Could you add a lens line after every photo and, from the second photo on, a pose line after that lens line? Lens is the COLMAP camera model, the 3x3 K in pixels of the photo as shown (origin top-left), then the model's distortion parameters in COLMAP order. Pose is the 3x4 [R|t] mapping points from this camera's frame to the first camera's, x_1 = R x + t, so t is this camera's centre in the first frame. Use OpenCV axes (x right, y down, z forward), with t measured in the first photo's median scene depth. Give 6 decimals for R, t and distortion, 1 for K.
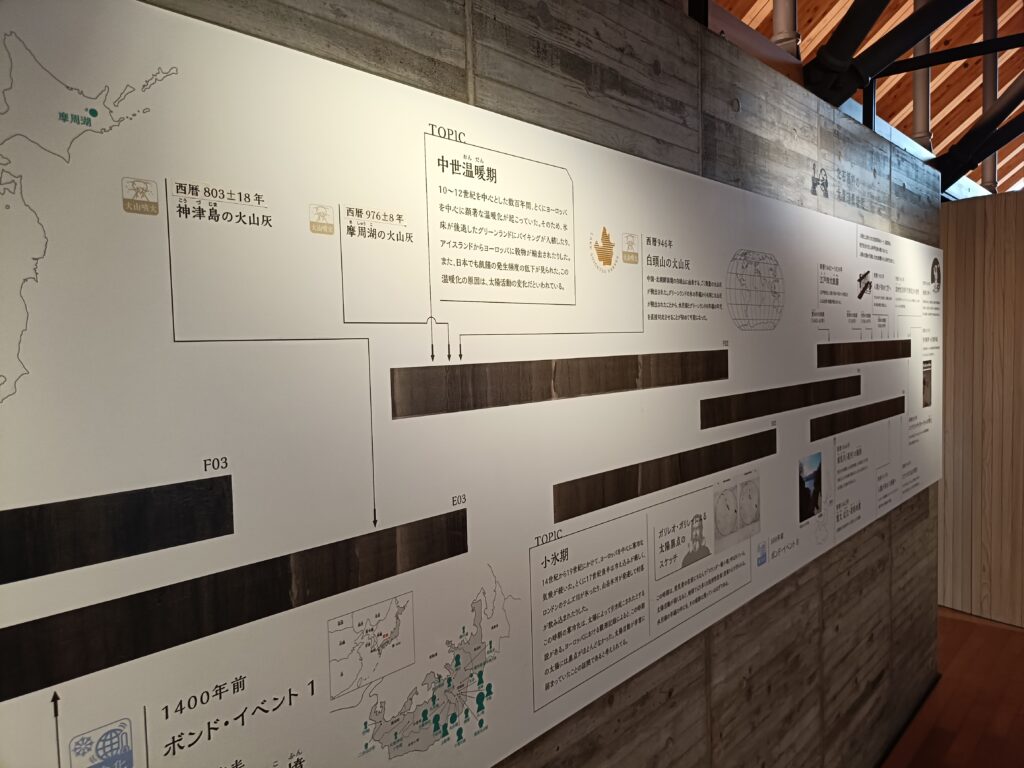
lens RADIAL K [[756.0, 0, 511.1], [0, 756.0, 390.5], [0, 0, 1]] dist [0.033487, -0.026243]
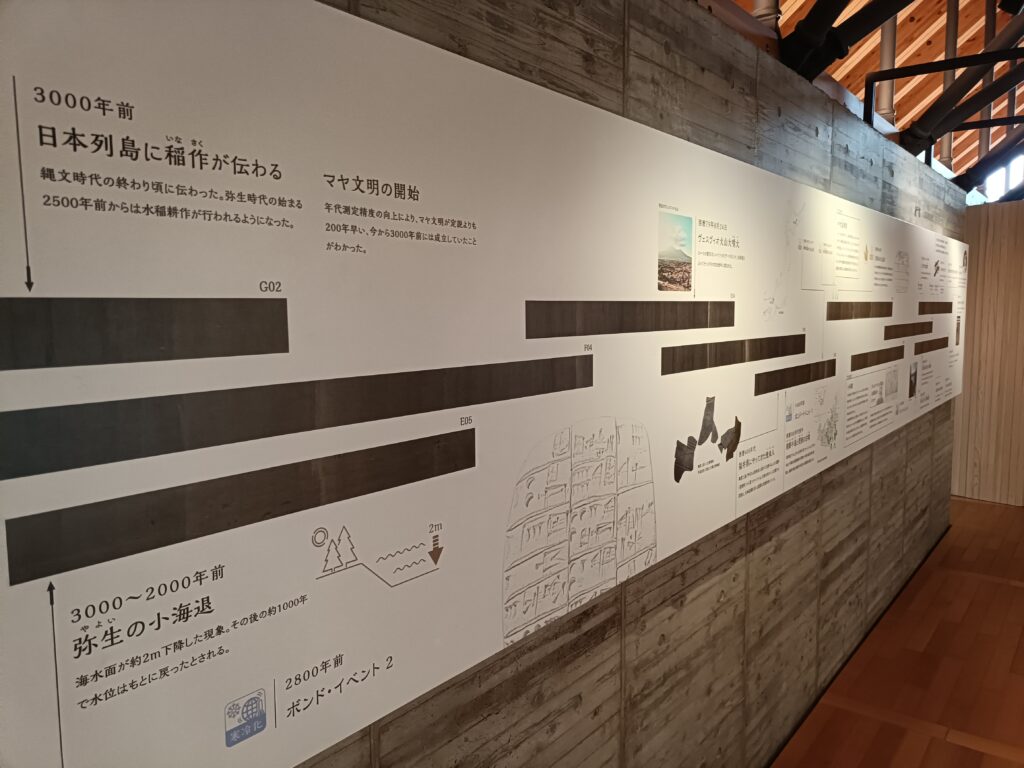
lens RADIAL K [[756.0, 0, 511.1], [0, 756.0, 376.7], [0, 0, 1]] dist [0.033487, -0.026243]
pose [[0.998564, 0.021430, 0.049095, -0.512481], [-0.023029, 0.999215, 0.032234, 0.064122], [-0.048366, -0.033319, 0.998274, -0.603839]]
